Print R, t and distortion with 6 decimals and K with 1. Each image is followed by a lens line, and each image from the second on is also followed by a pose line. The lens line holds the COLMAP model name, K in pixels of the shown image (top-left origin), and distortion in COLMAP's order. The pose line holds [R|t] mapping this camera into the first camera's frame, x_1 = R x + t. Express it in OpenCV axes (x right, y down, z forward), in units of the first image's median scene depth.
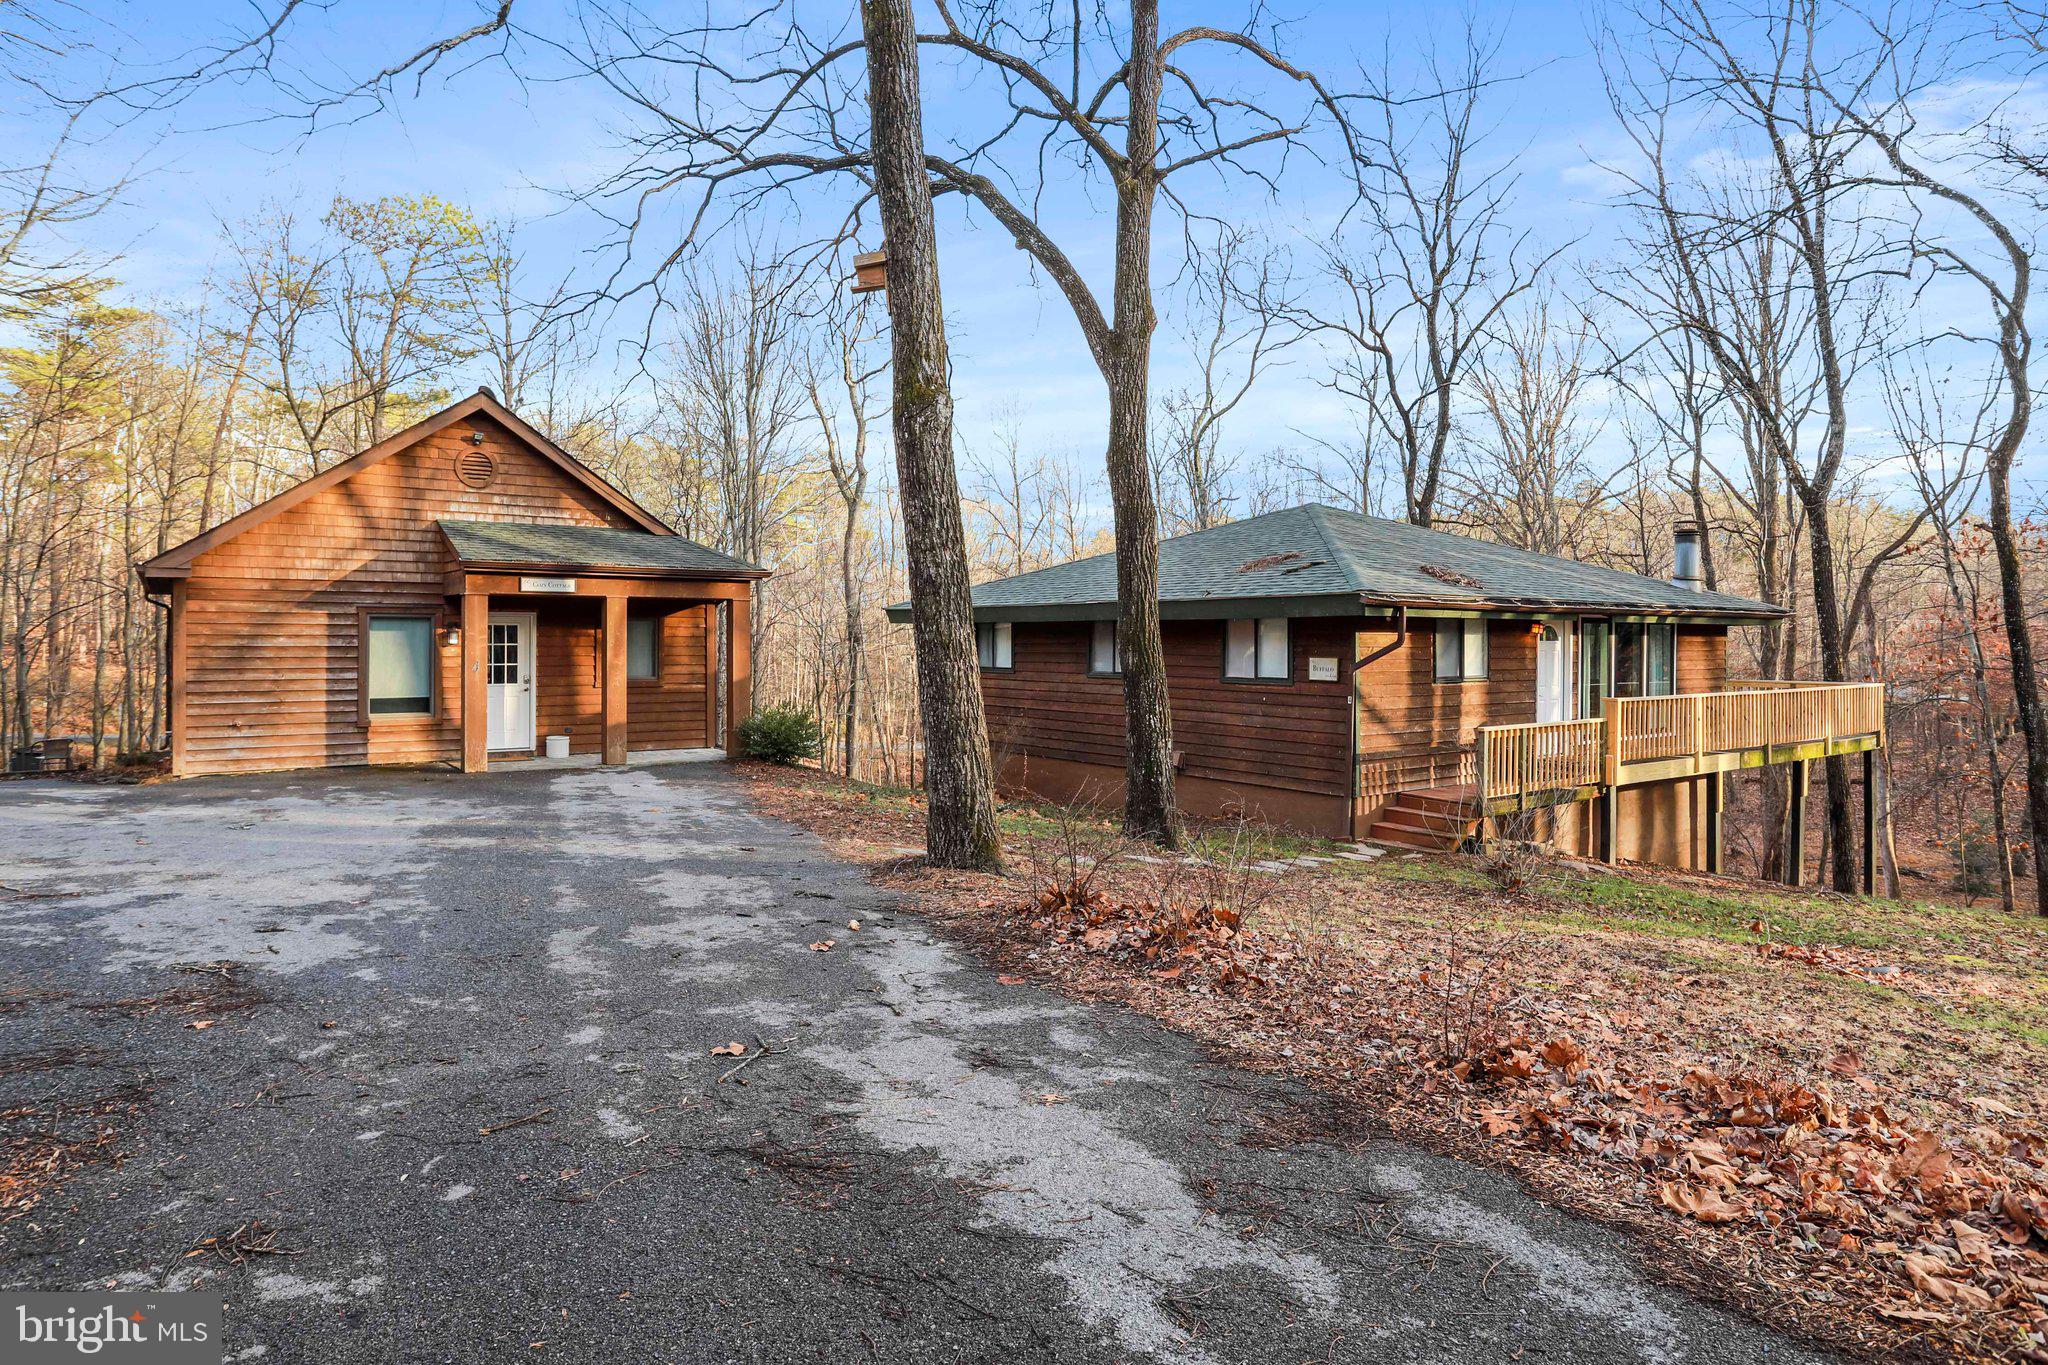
lens RADIAL K [[1223.7, 0, 1046.1], [0, 1223.7, 621.4], [0, 0, 1]] dist [-0.013030, 0.001316]
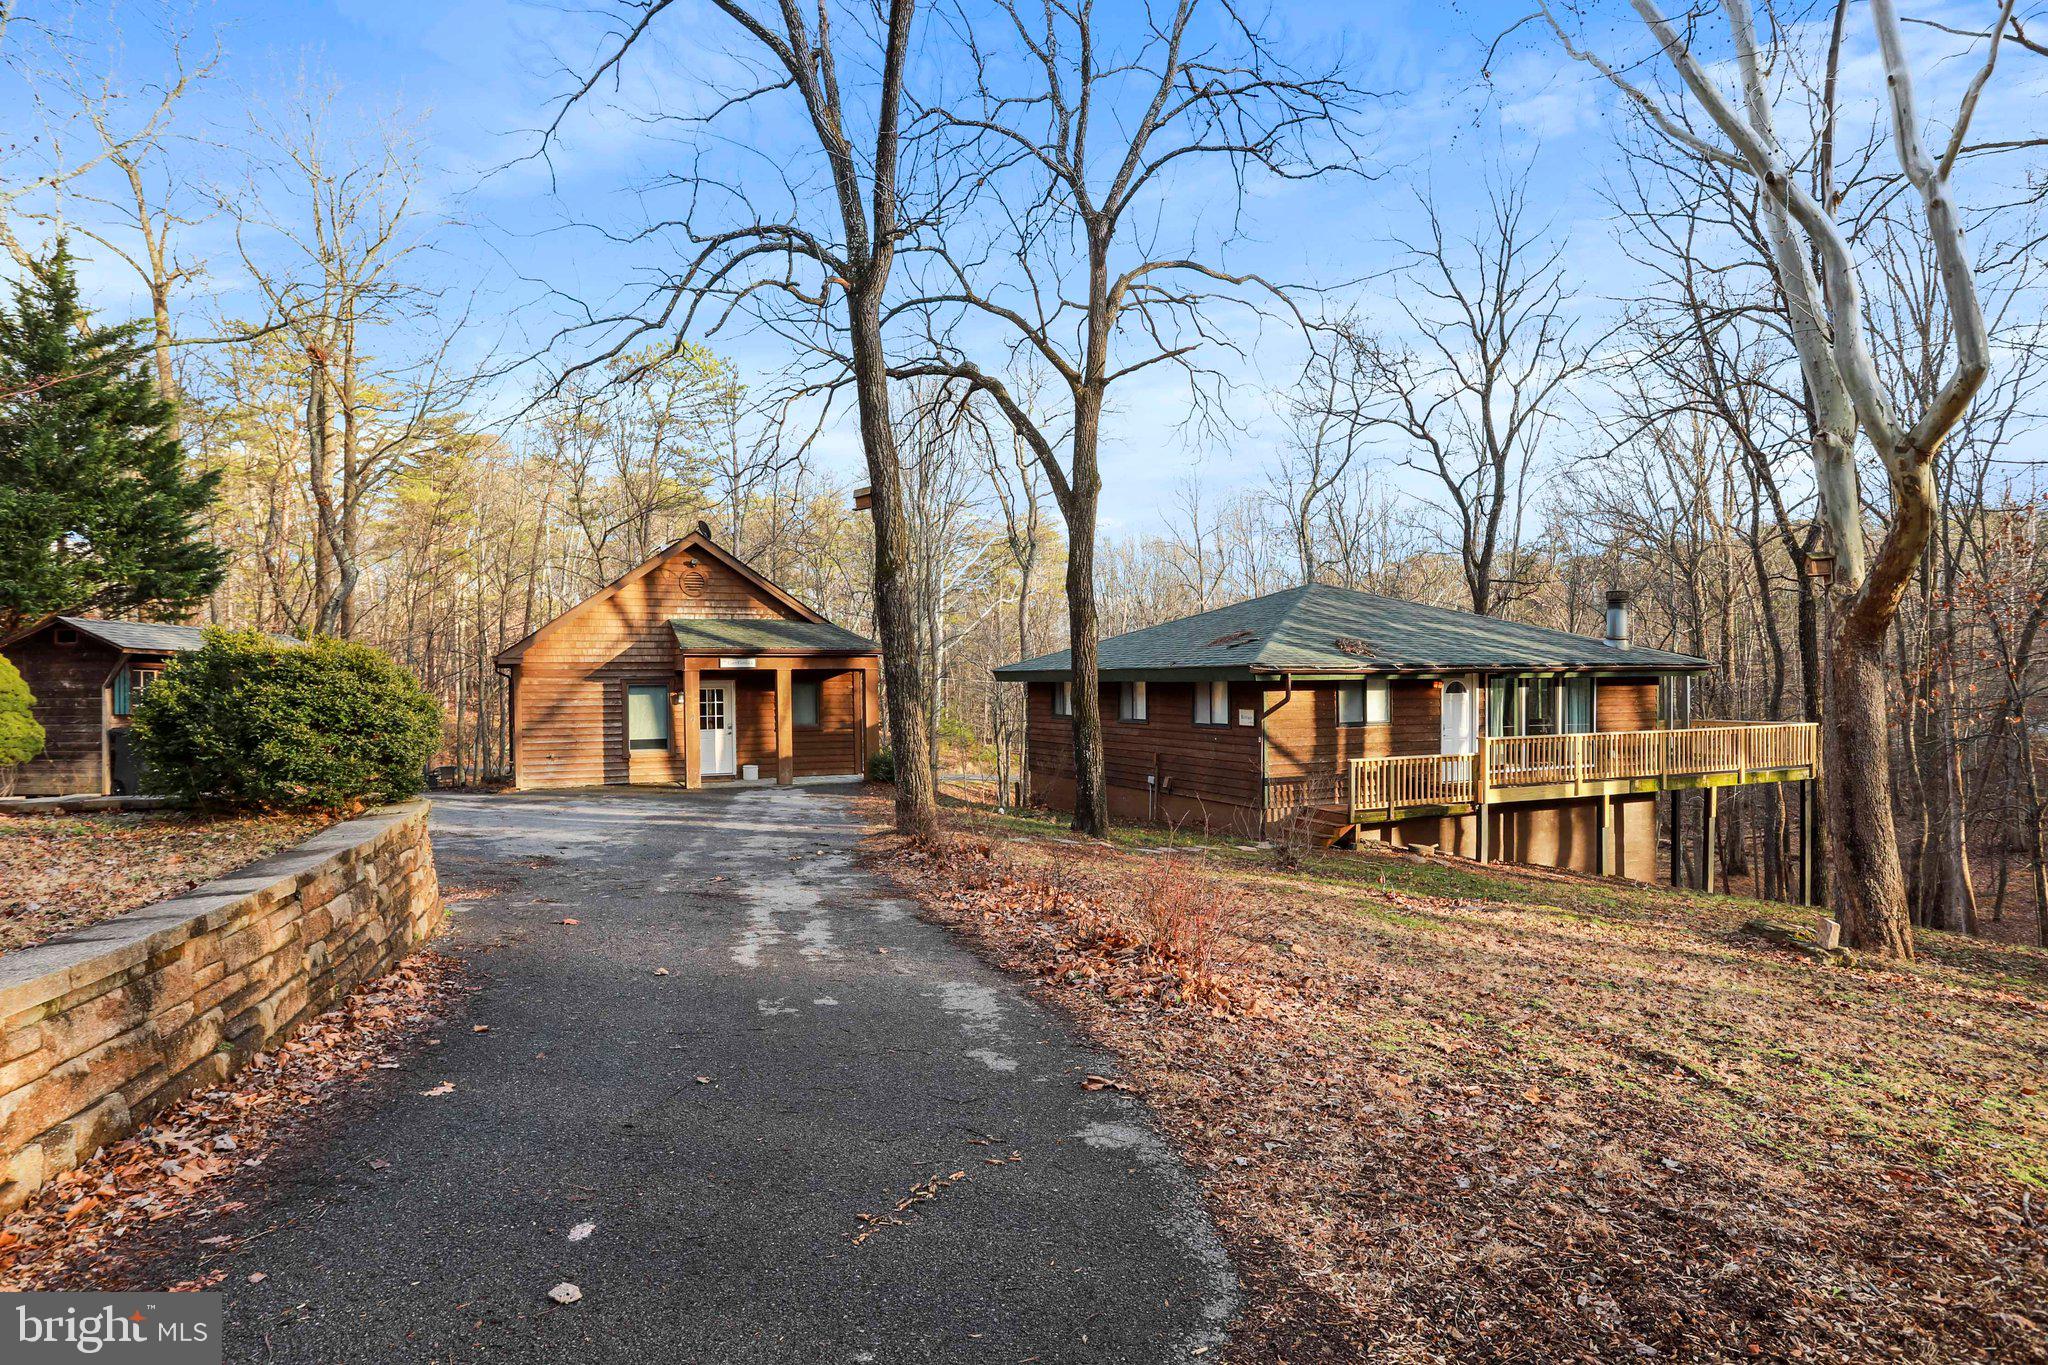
lens RADIAL K [[1202.7, 0, 1024.0], [0, 1202.7, 682.5], [0, 0, 1]] dist [-0.031413, 0.023418]
pose [[0.976934, -0.012247, -0.213191, 0.238345], [0.016373, 0.999711, 0.017600, -0.025798], [0.212914, -0.020684, 0.976852, -0.343907]]
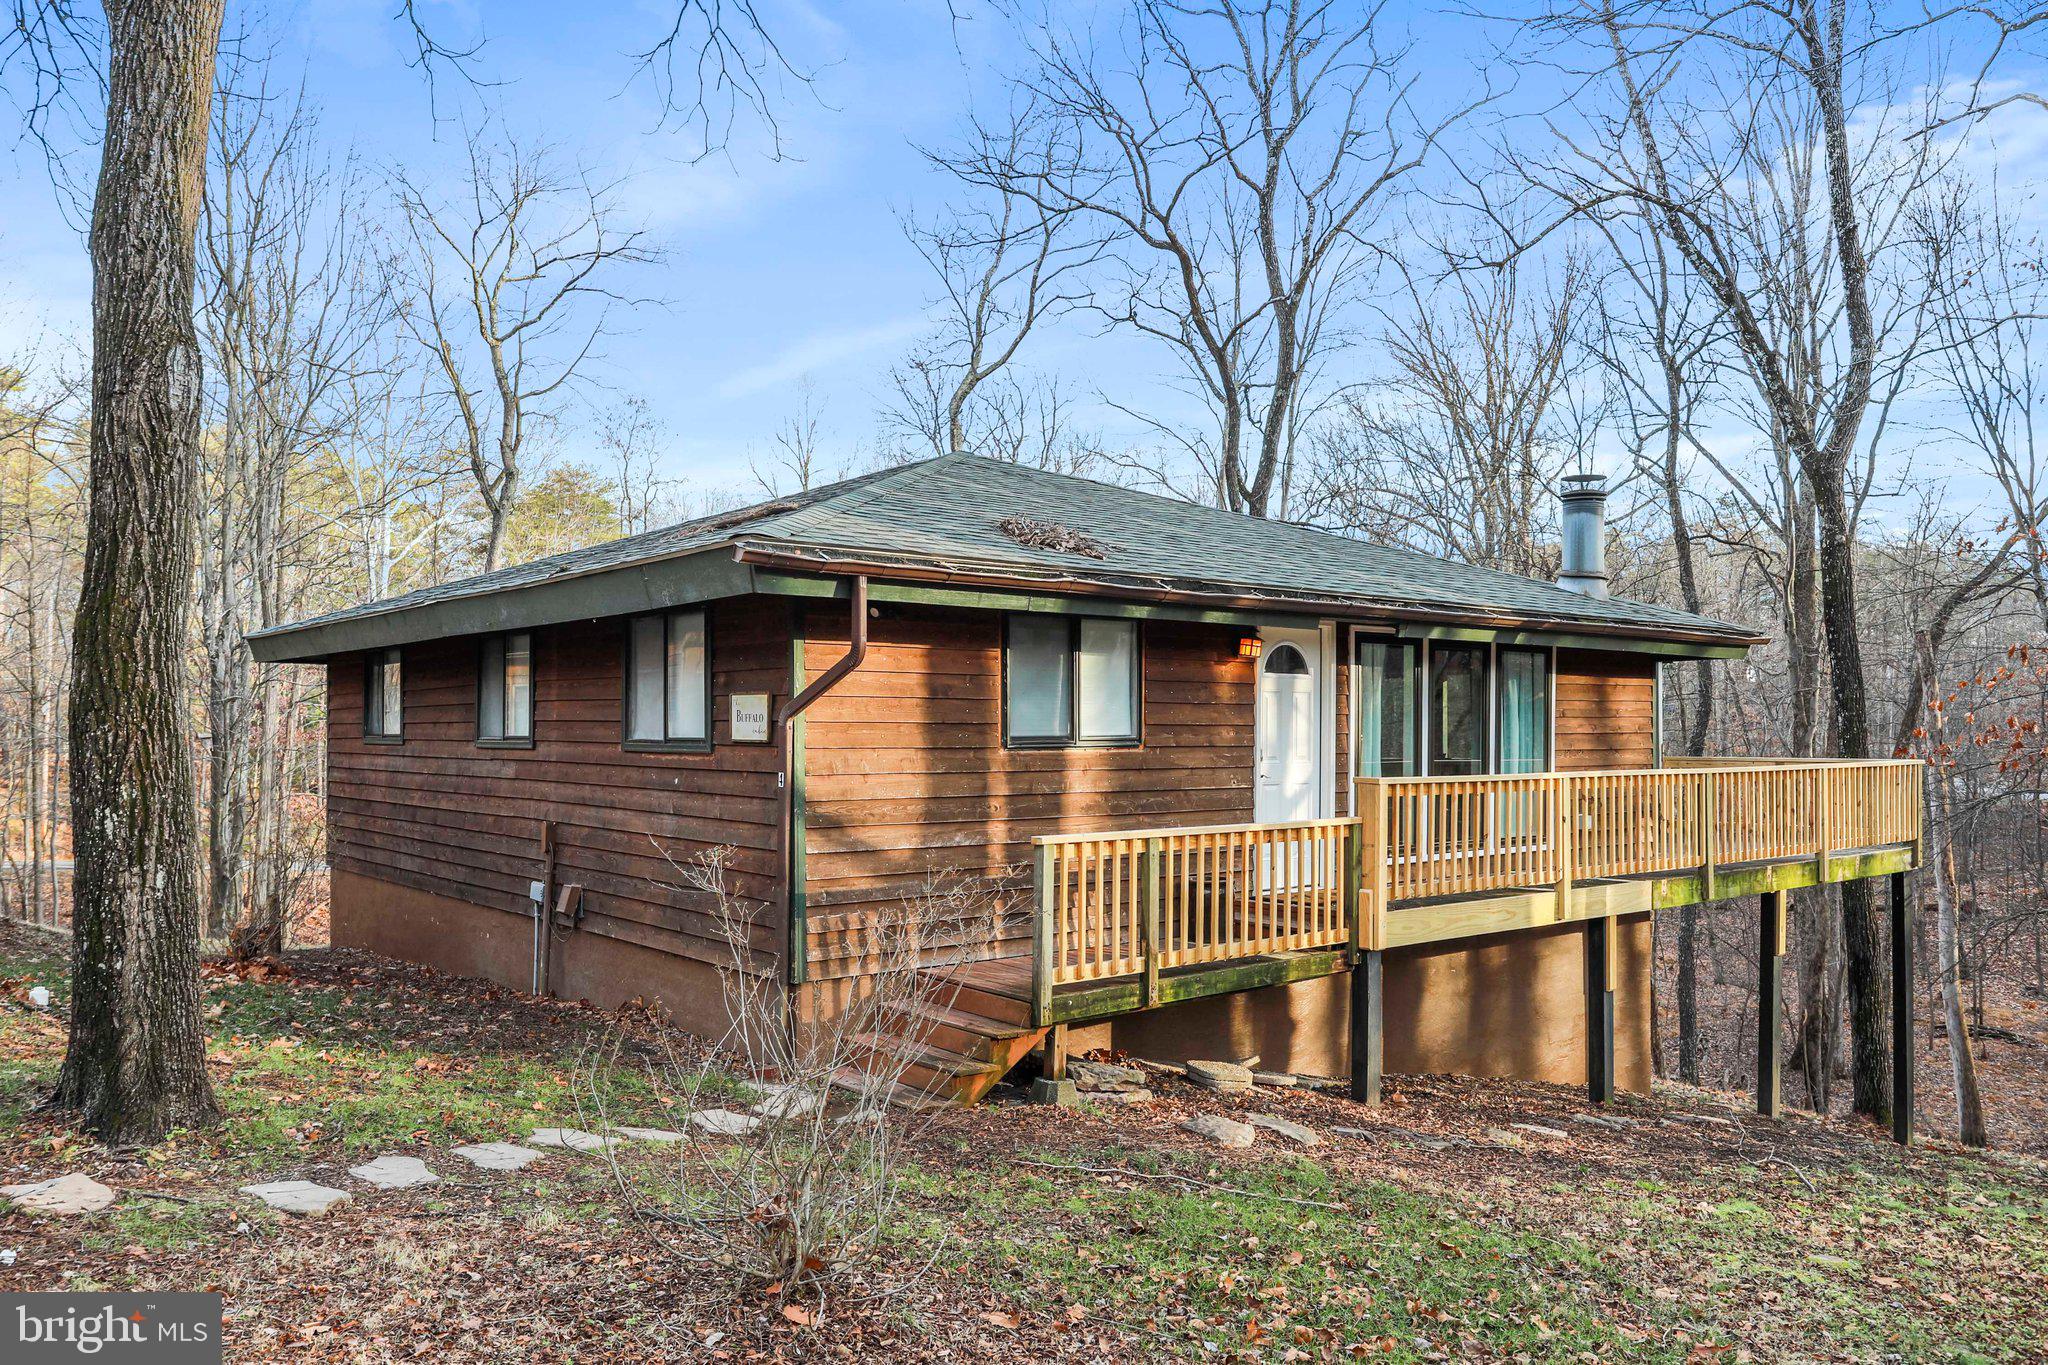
lens RADIAL K [[1547.4, 0, 1022.2], [0, 1547.4, 711.7], [0, 0, 1]] dist [-0.012316, 0.043823]
pose [[0.998809, -0.001070, 0.048787, 0.267401], [0.000917, 0.999995, 0.003142, 0.030707], [-0.048790, -0.003093, 0.998804, 0.336688]]
